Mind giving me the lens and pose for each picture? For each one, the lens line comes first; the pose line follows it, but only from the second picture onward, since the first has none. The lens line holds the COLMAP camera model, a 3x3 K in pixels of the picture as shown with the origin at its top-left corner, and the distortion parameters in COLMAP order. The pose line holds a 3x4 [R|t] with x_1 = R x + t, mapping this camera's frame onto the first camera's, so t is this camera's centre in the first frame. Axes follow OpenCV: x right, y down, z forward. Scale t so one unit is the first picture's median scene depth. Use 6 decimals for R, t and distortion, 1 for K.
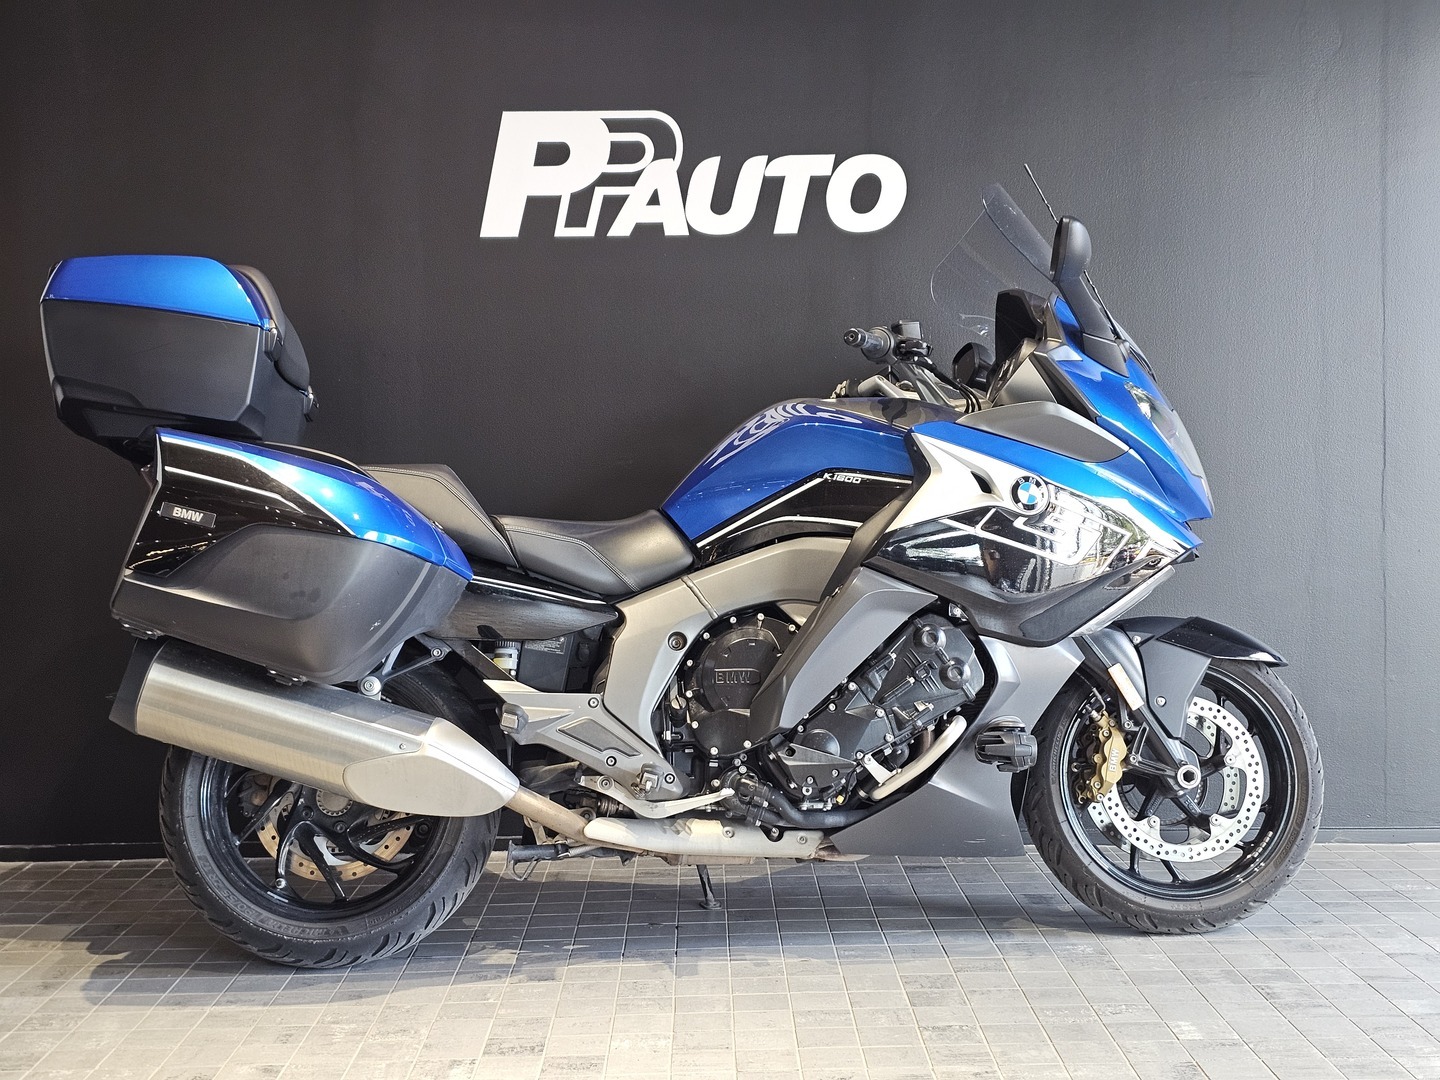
lens RADIAL K [[1904.0, 0, 720.0], [0, 1904.0, 540.0], [0, 0, 1]] dist [0.297135, -1.266152]
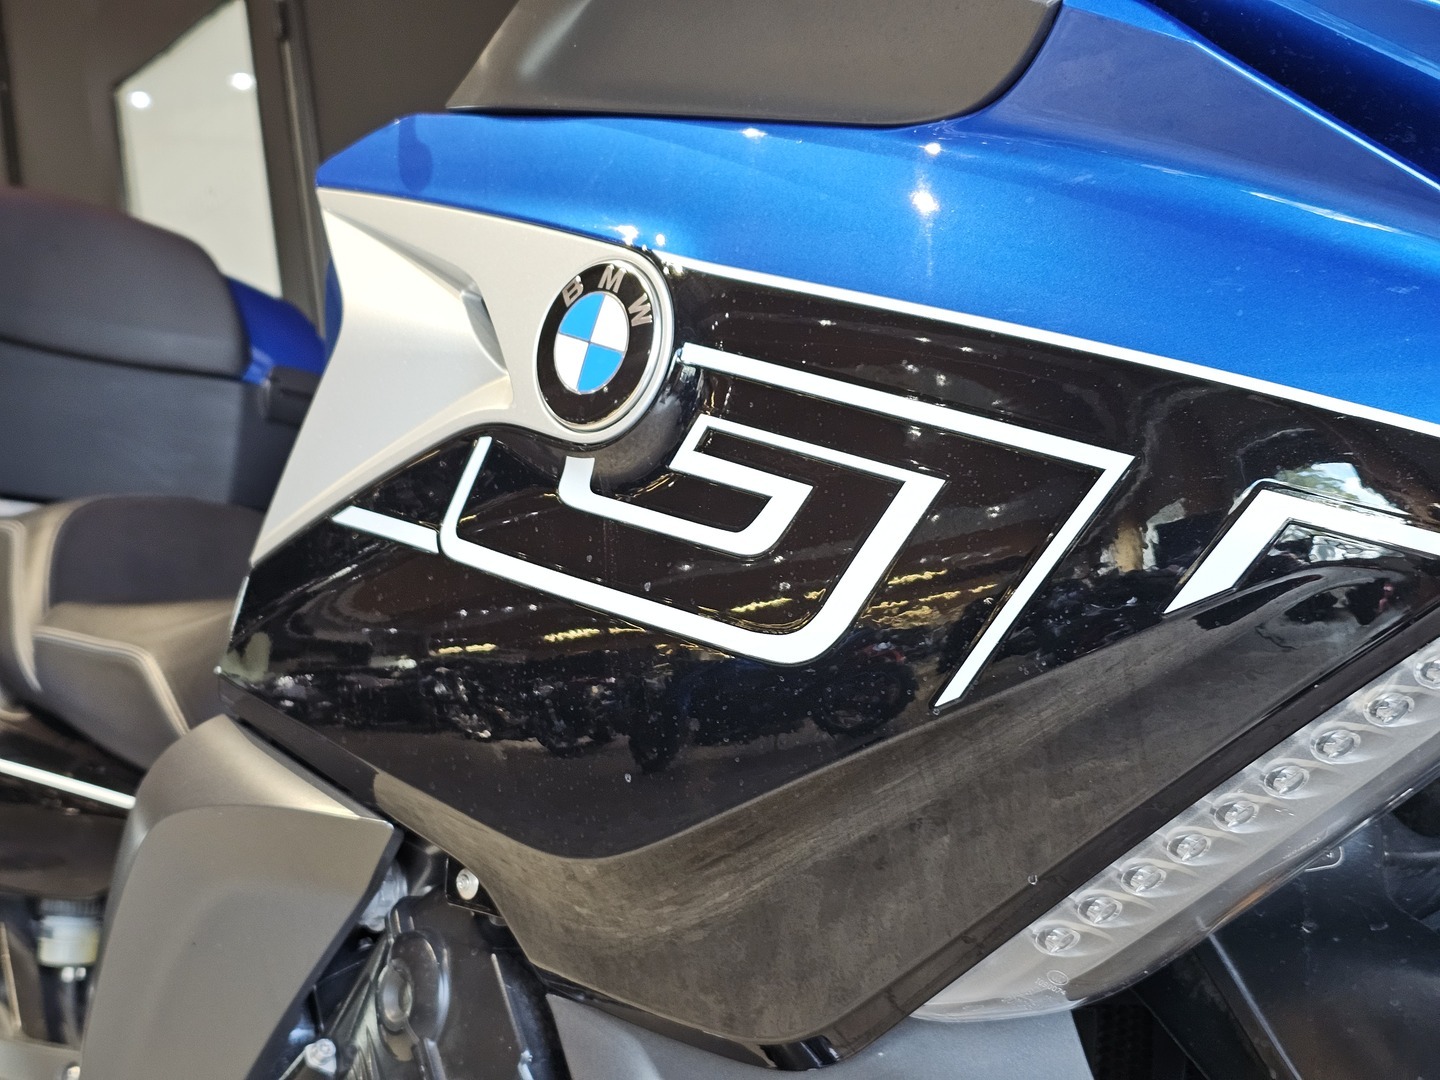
lens RADIAL K [[1904.0, 0, 720.0], [0, 1904.0, 540.0], [0, 0, 1]] dist [0.297135, -1.266152]
pose [[0.582399, -0.099079, -0.806843, 0.339581], [0.090064, 0.994298, -0.057088, 0.011012], [0.807899, -0.039419, 0.588001, 0.884472]]
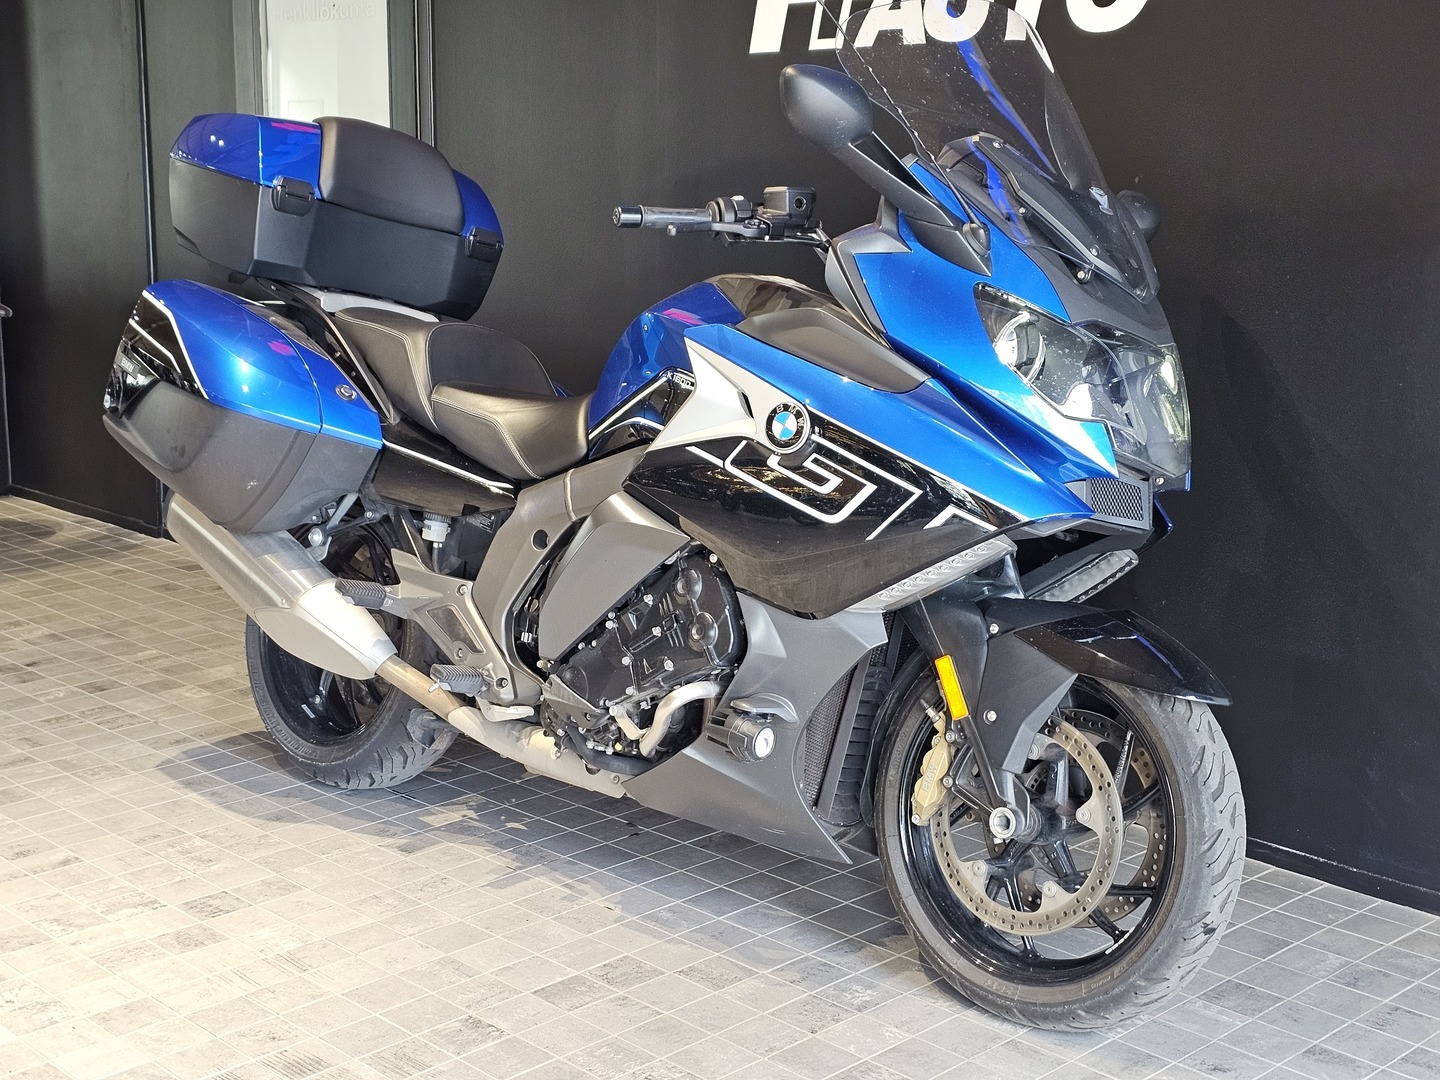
lens RADIAL K [[1904.0, 0, 720.0], [0, 1904.0, 540.0], [0, 0, 1]] dist [0.297135, -1.266152]
pose [[0.692050, 0.156561, -0.704667, 0.702603], [-0.048113, 0.984030, 0.171378, -0.111332], [0.720244, -0.084698, 0.688531, 0.436305]]
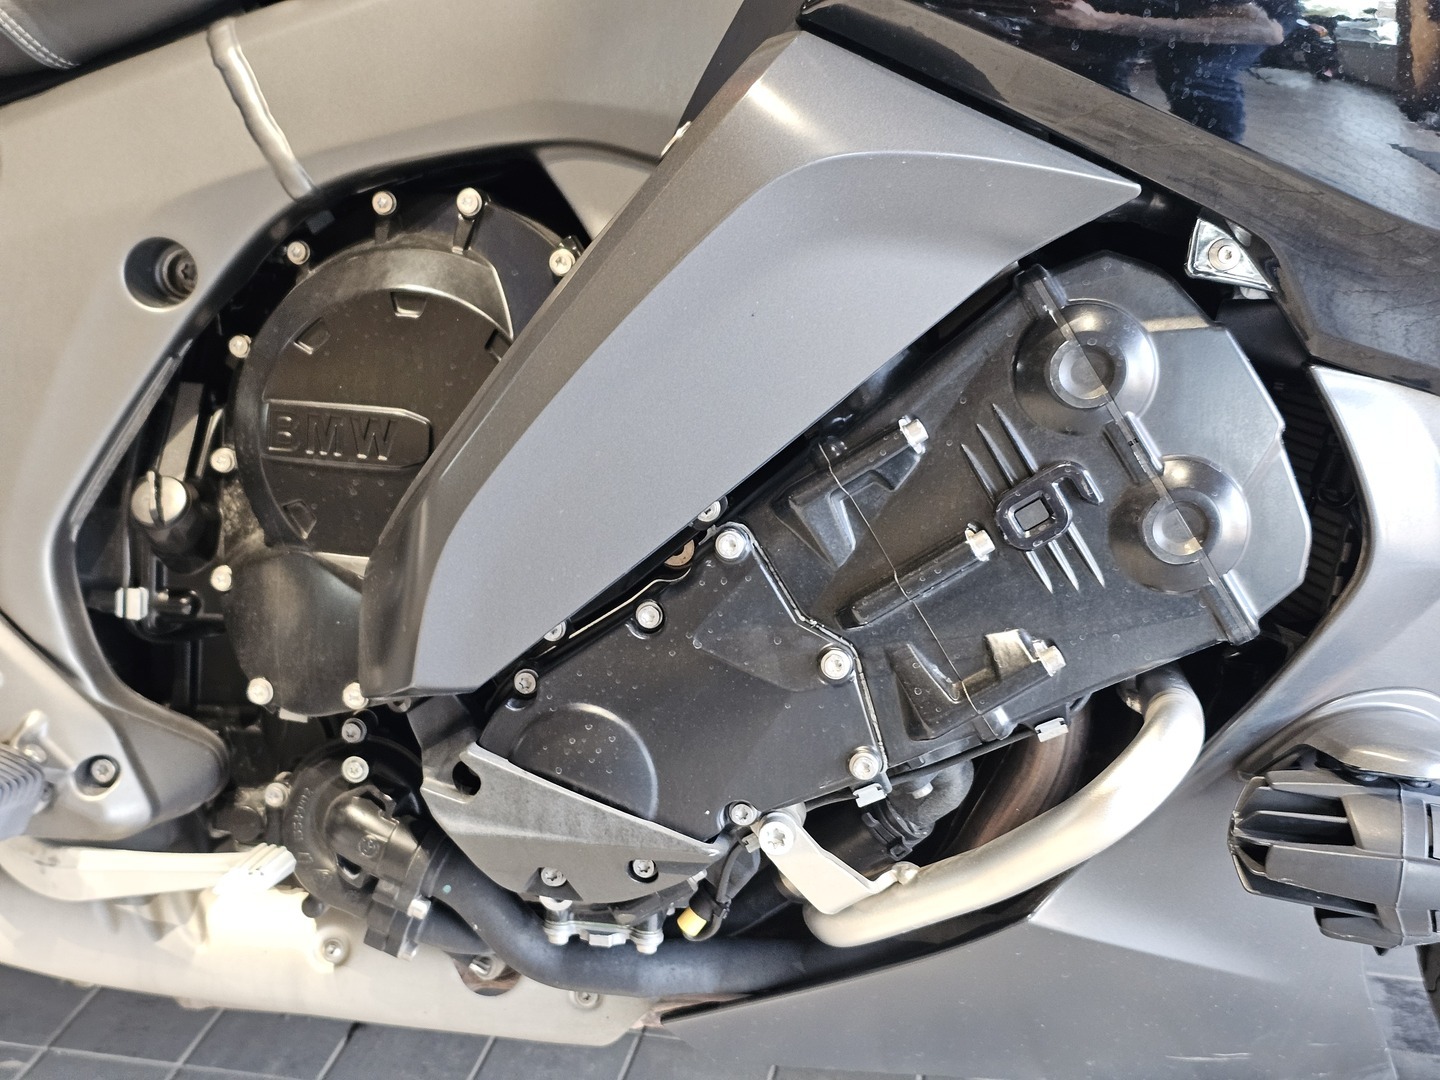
lens RADIAL K [[1904.0, 0, 720.0], [0, 1904.0, 540.0], [0, 0, 1]] dist [0.297135, -1.266152]
pose [[0.978186, 0.102471, -0.180696, 0.109802], [-0.045921, 0.955012, 0.292989, 0.005839], [0.202590, -0.278300, 0.938886, 0.766048]]
